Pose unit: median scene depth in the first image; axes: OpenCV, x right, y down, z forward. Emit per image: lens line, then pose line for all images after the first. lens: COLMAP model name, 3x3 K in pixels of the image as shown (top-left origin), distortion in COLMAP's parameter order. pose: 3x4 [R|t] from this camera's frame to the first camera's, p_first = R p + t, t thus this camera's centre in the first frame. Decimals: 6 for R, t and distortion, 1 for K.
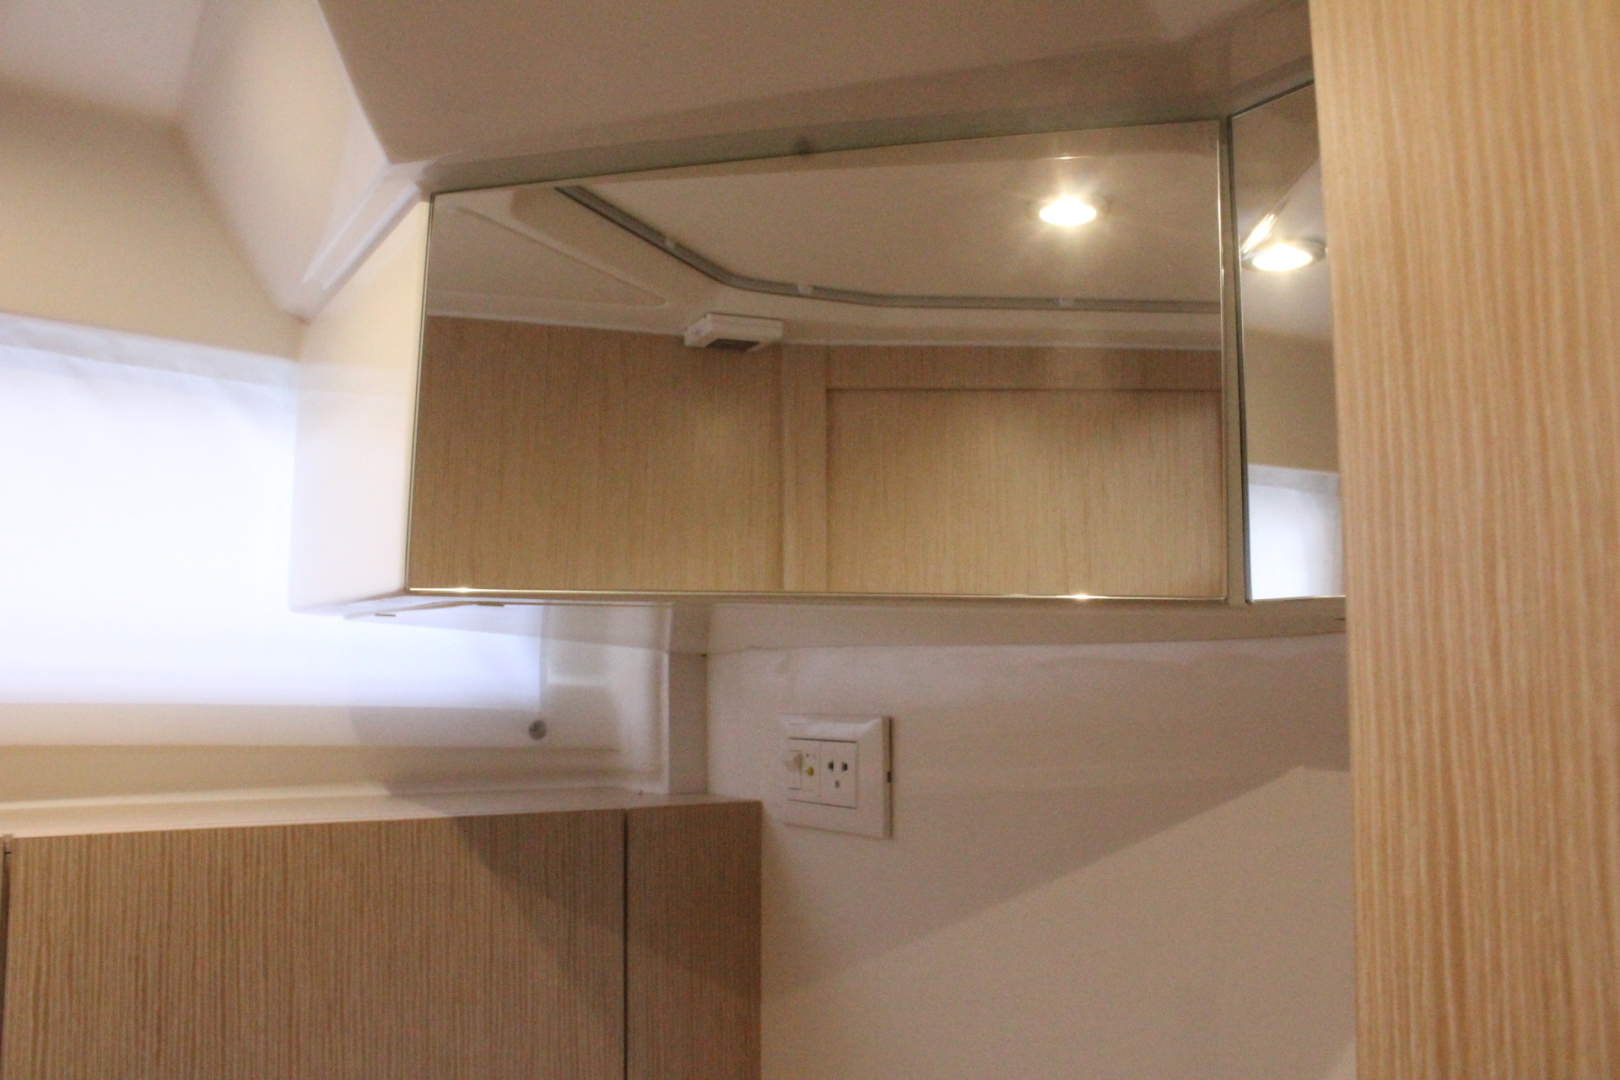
lens RADIAL K [[1346.2, 0, 804.9], [0, 1346.2, 533.3], [0, 0, 1]] dist [-0.155629, 0.118892]
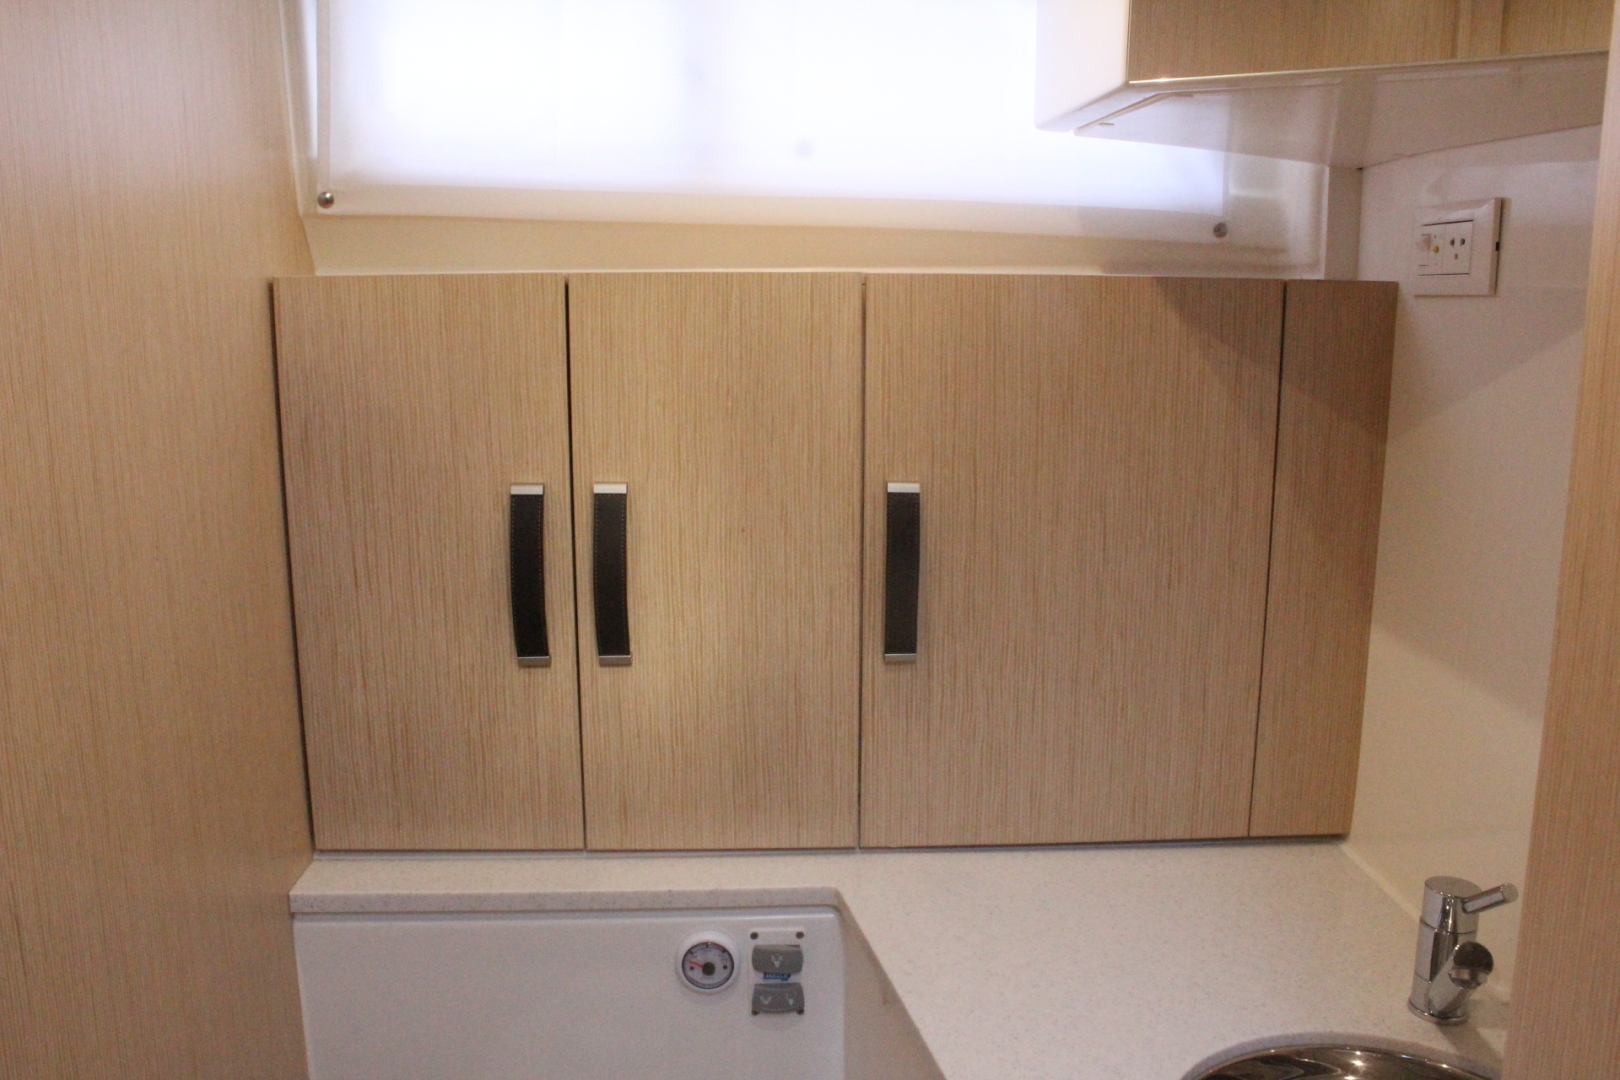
lens RADIAL K [[1346.2, 0, 812.0], [0, 1346.2, 529.7], [0, 0, 1]] dist [-0.155629, 0.118892]
pose [[0.877417, 0.093796, -0.470470, 0.087044], [0.043484, 0.961113, 0.272710, 0.071865], [0.477754, -0.259738, 0.839218, -0.358739]]
